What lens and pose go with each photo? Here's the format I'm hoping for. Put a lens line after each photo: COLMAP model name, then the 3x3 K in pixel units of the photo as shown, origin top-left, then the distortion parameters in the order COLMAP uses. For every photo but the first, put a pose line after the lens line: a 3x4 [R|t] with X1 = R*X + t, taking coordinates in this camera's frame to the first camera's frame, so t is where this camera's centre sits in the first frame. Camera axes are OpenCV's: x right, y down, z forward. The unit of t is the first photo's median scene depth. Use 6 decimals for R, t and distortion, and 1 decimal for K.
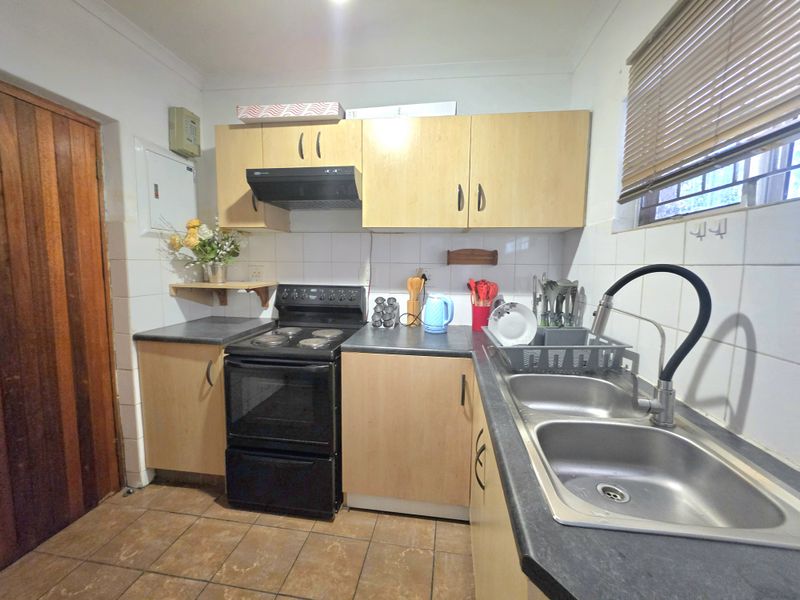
lens RADIAL K [[325.7, 0, 400.6], [0, 325.7, 296.8], [0, 0, 1]] dist [-0.002276, -0.000097]
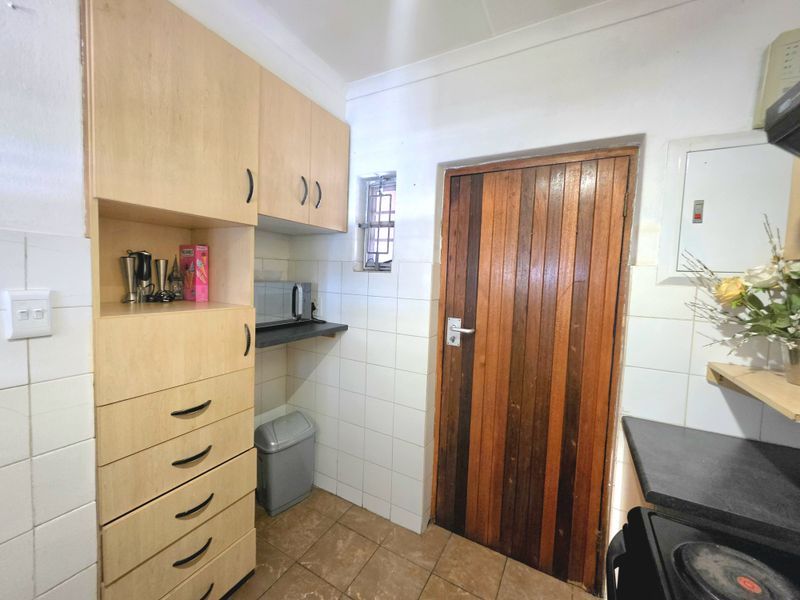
lens RADIAL K [[325.7, 0, 399.7], [0, 325.7, 297.0], [0, 0, 1]] dist [-0.002276, -0.000097]
pose [[-0.358546, 0.029099, -0.933058, 0.047406], [-0.135808, 0.987254, 0.082977, -0.154532], [0.923580, 0.156468, -0.350024, 0.809210]]
